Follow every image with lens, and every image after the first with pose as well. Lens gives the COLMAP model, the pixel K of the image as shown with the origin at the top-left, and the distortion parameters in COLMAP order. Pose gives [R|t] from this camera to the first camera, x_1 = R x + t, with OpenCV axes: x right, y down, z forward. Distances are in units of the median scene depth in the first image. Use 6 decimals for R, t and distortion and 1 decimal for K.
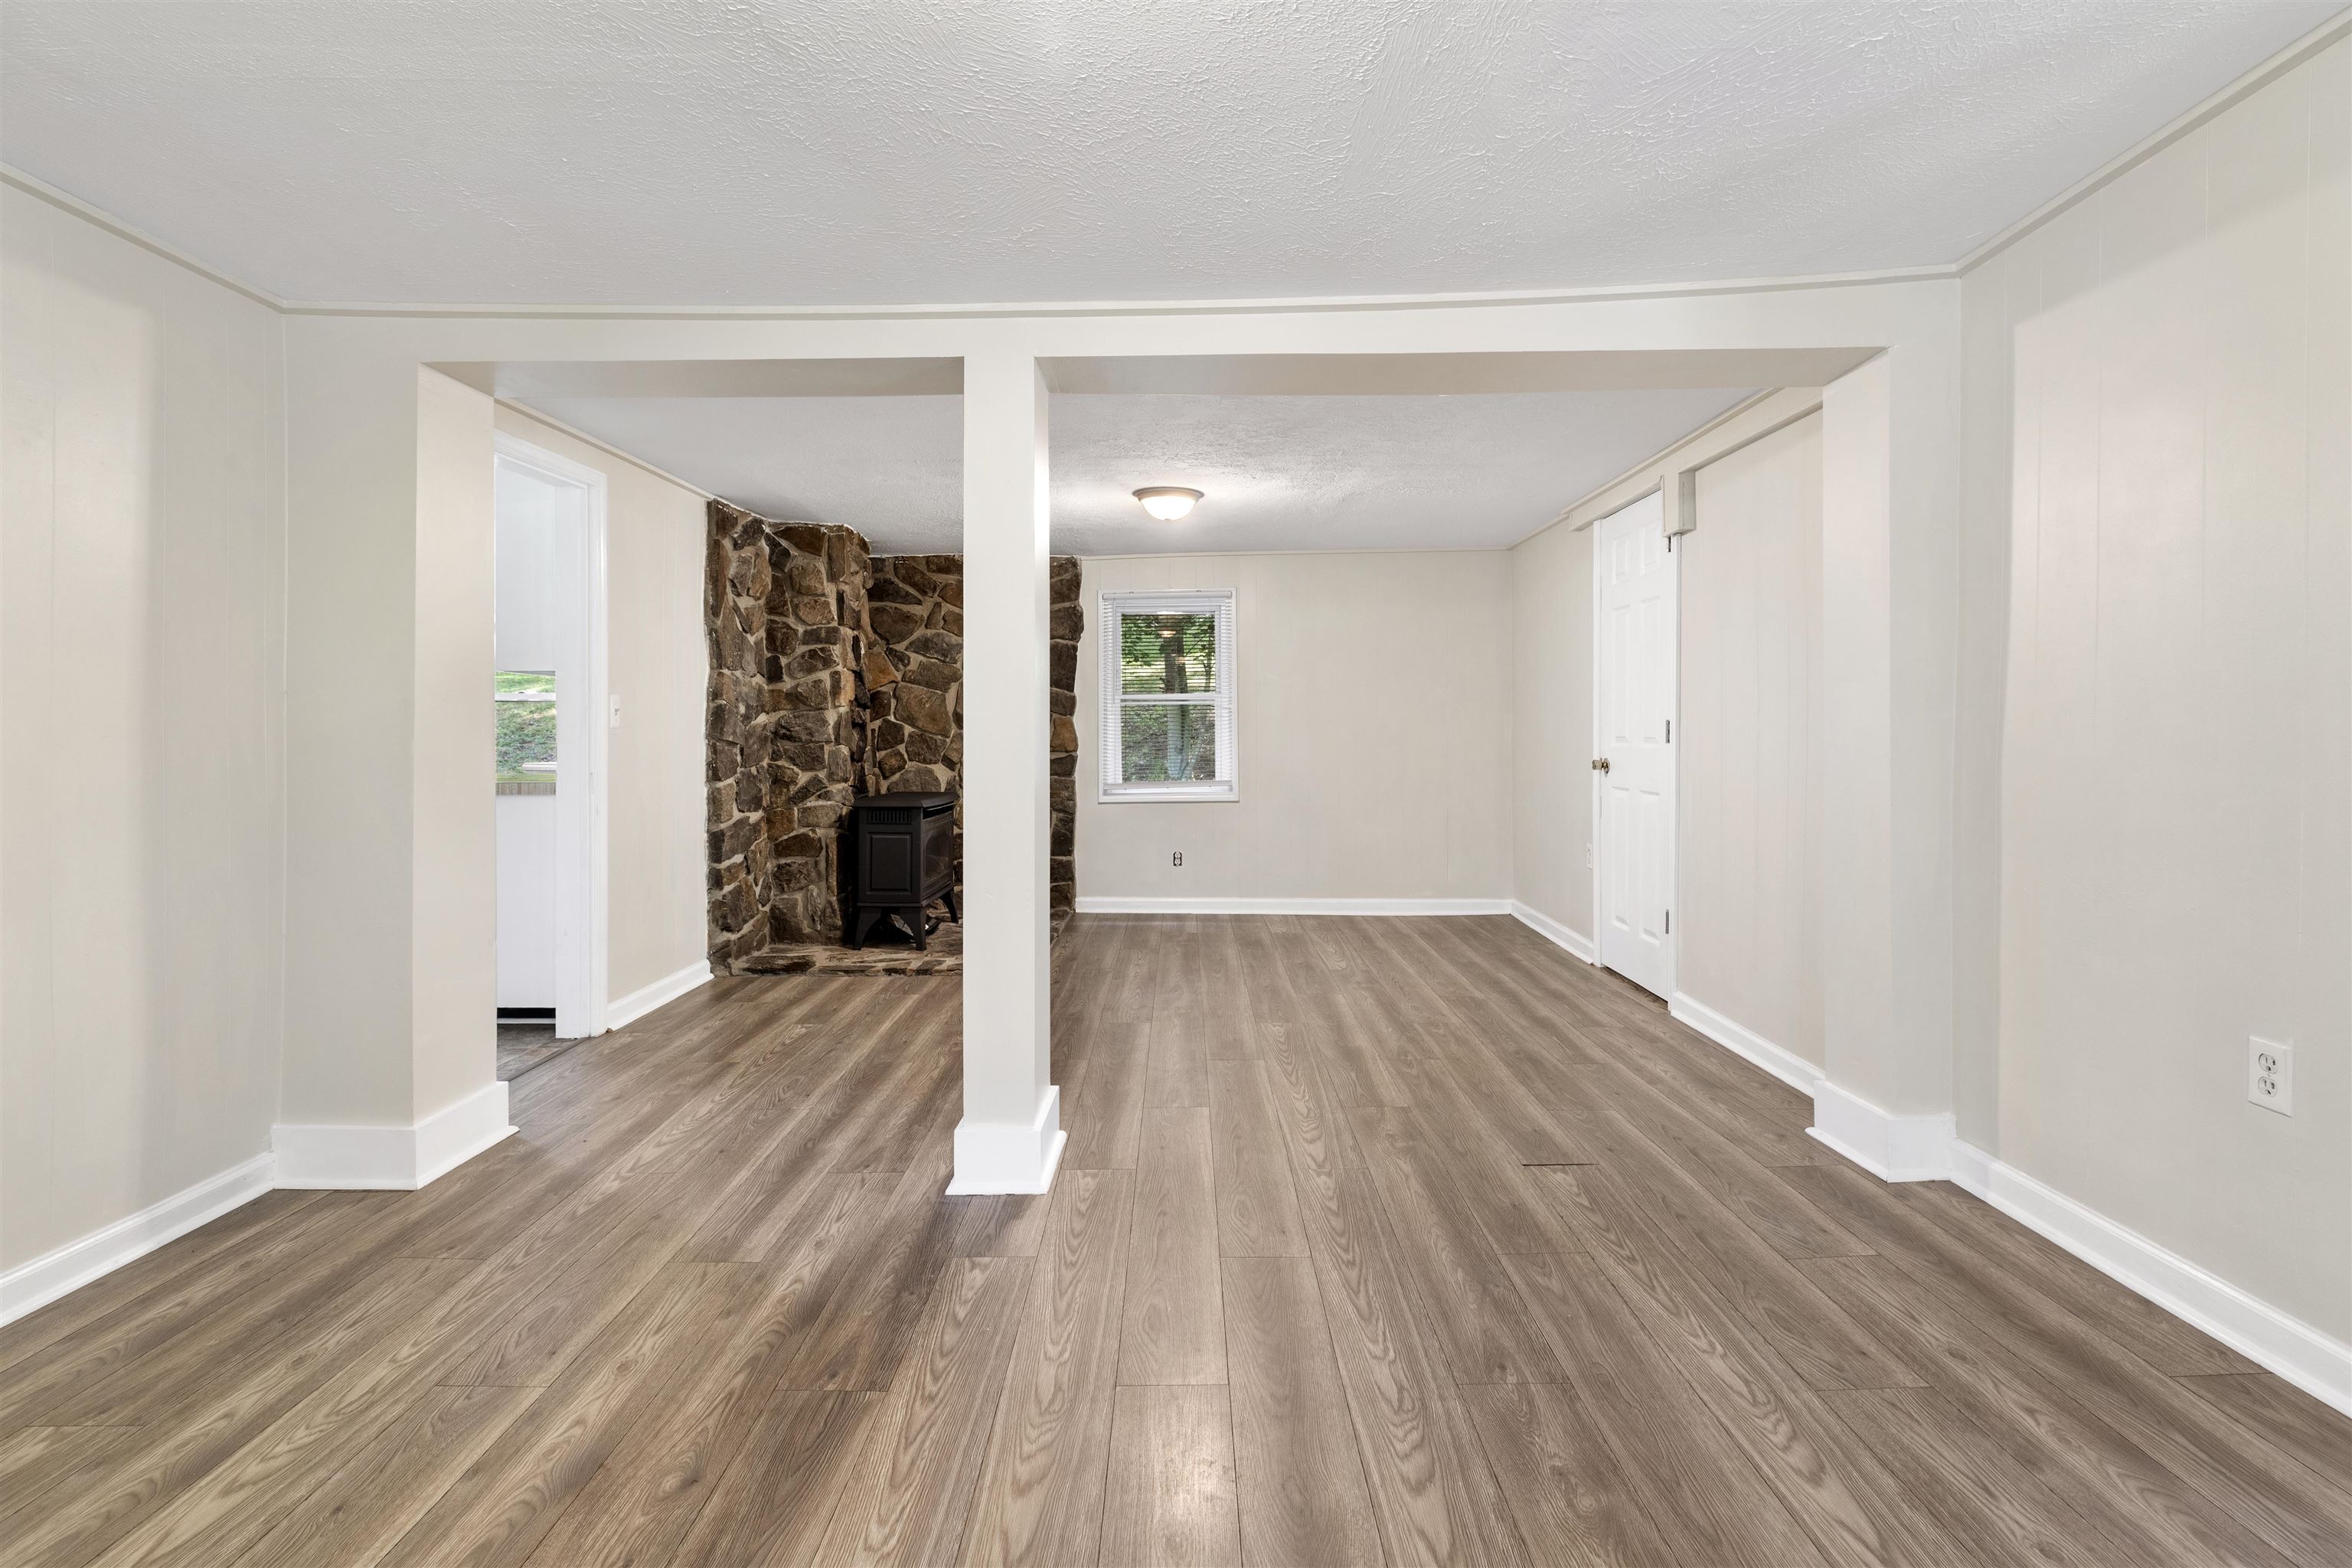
lens RADIAL K [[1069.4, 0, 1165.7], [0, 1069.4, 724.1], [0, 0, 1]] dist [0.008809, -0.001904]
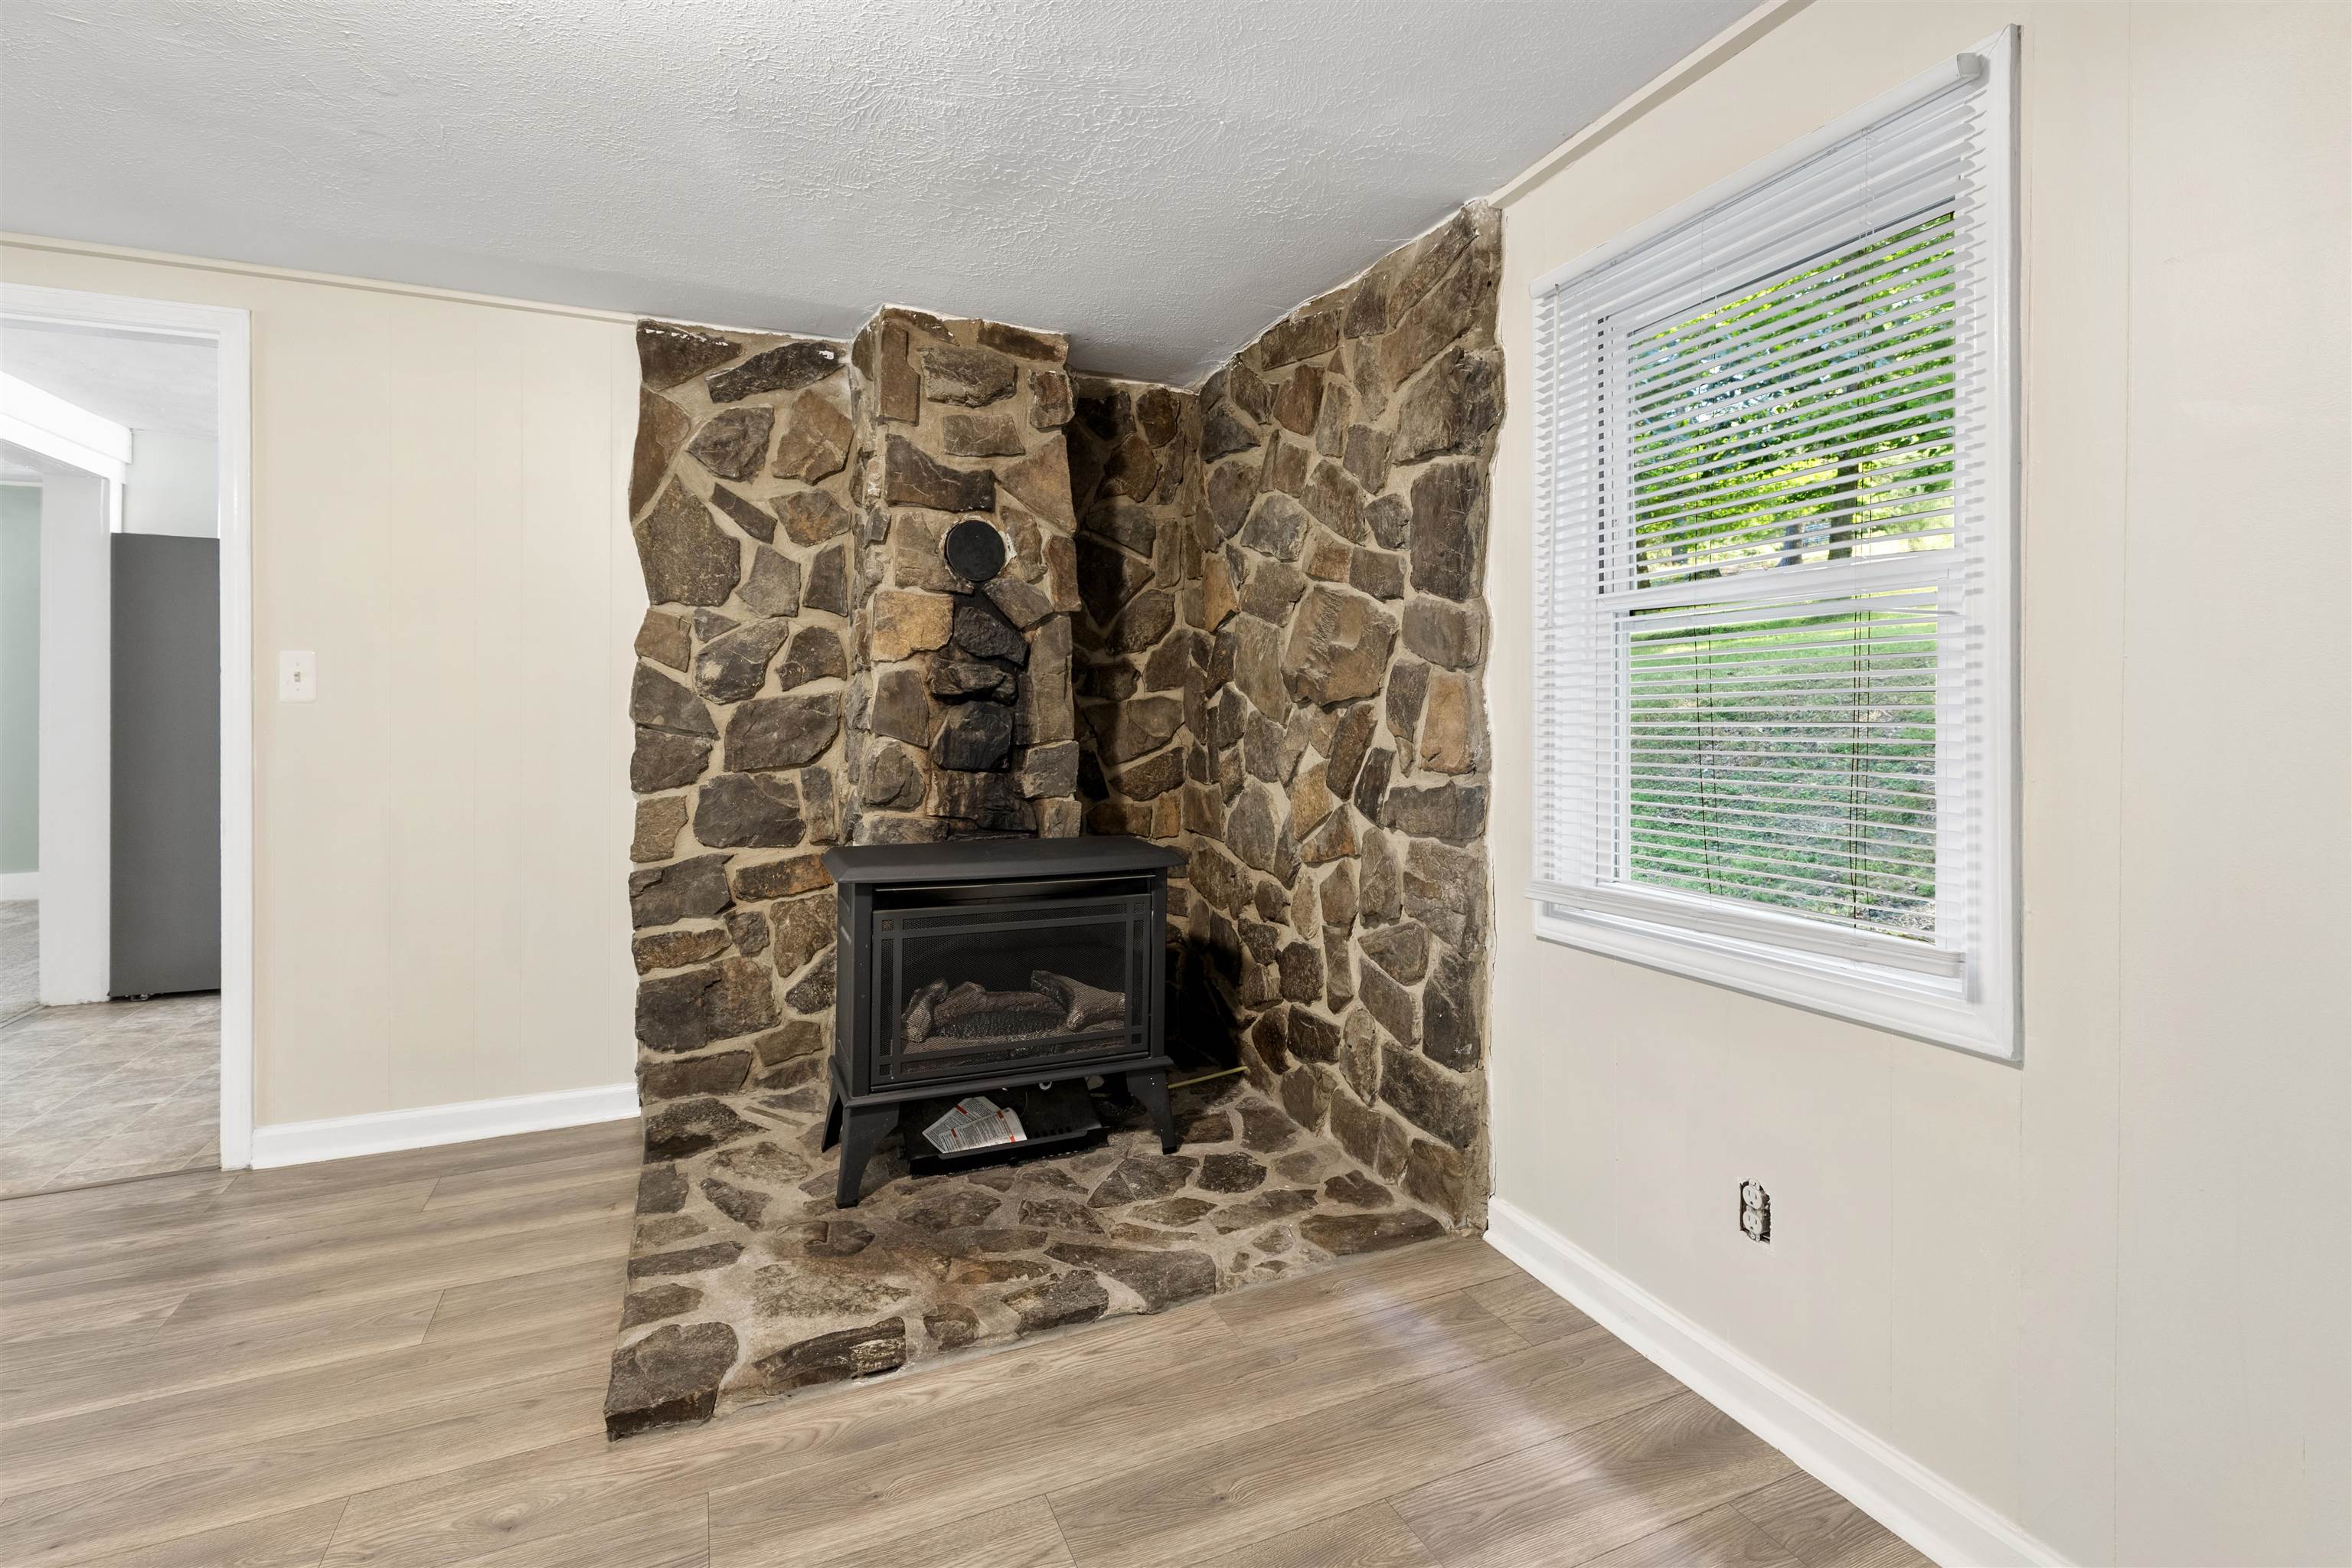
lens RADIAL K [[1069.4, 0, 1158.3], [0, 1069.4, 704.7], [0, 0, 1]] dist [0.008809, -0.001904]
pose [[0.408150, 0.004178, -0.912906, 0.376067], [-0.002696, 0.999991, 0.003371, 0.004573], [0.912911, 0.001085, 0.408157, 1.533790]]
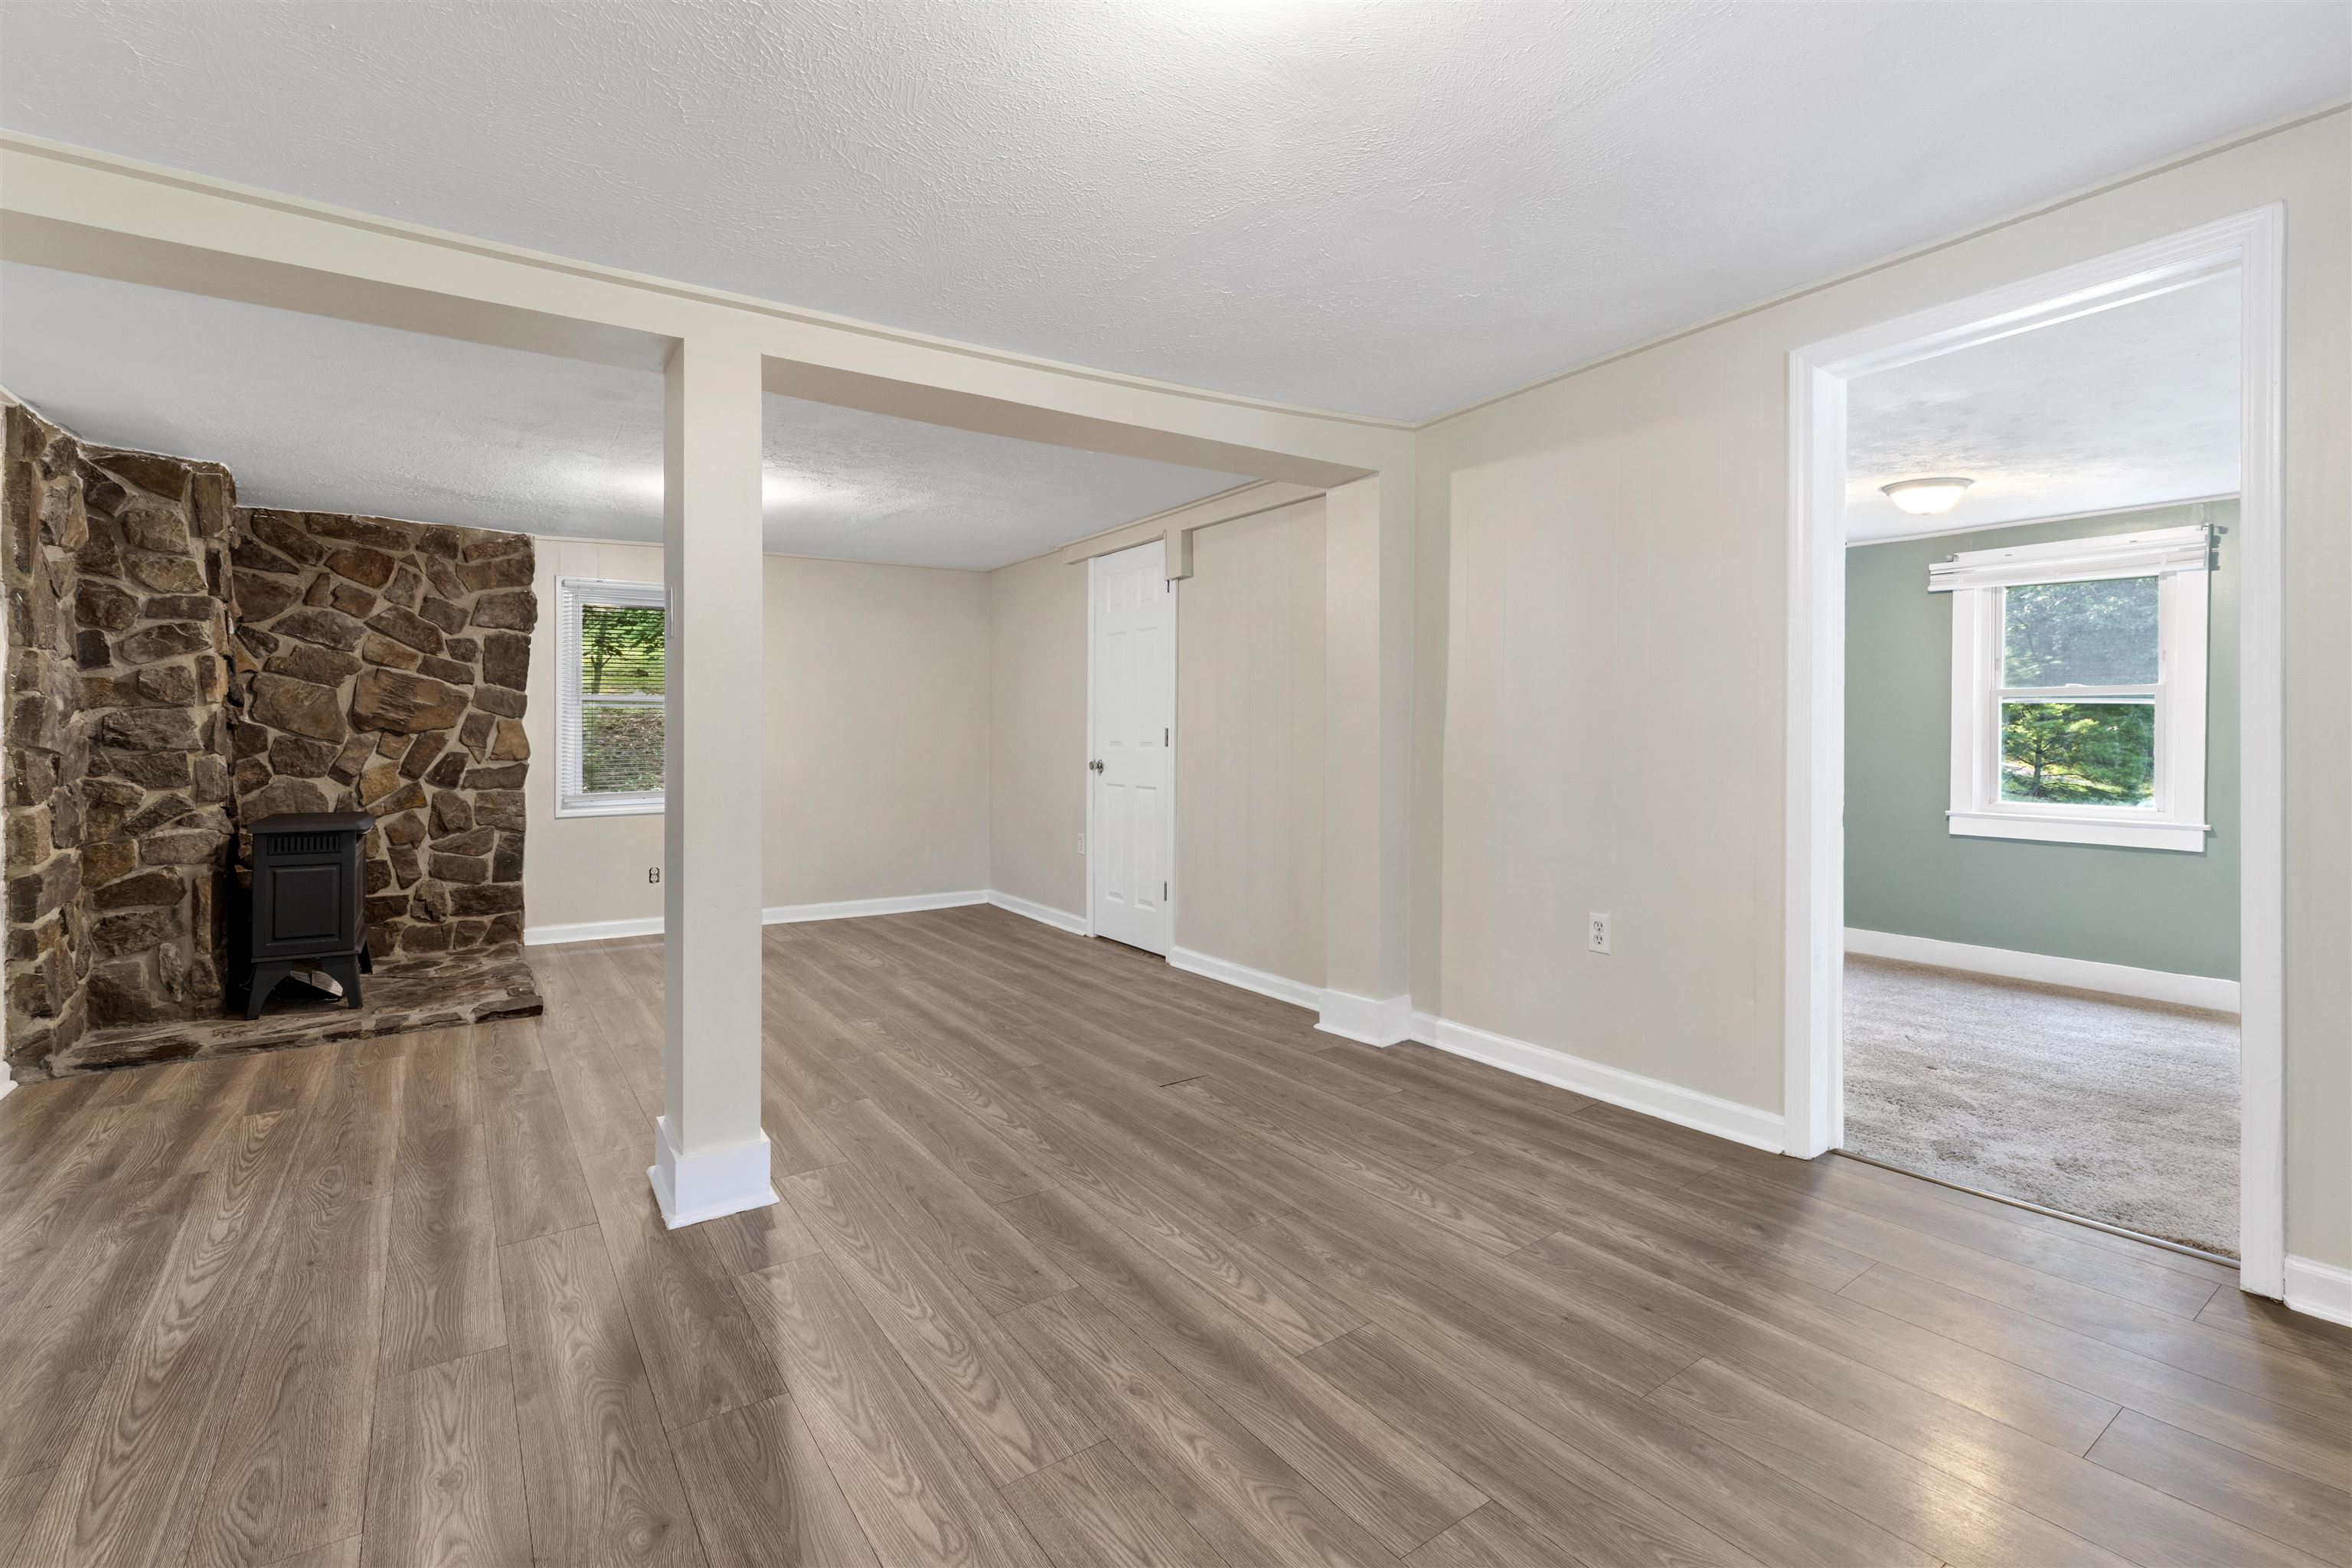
lens RADIAL K [[1069.4, 0, 1160.7], [0, 1069.4, 739.1], [0, 0, 1]] dist [0.008809, -0.001904]
pose [[0.820476, 0.000299, 0.571681, -0.319286], [-0.005224, 0.999962, 0.006975, 0.000256], [-0.571657, -0.008710, 0.820446, -0.012053]]
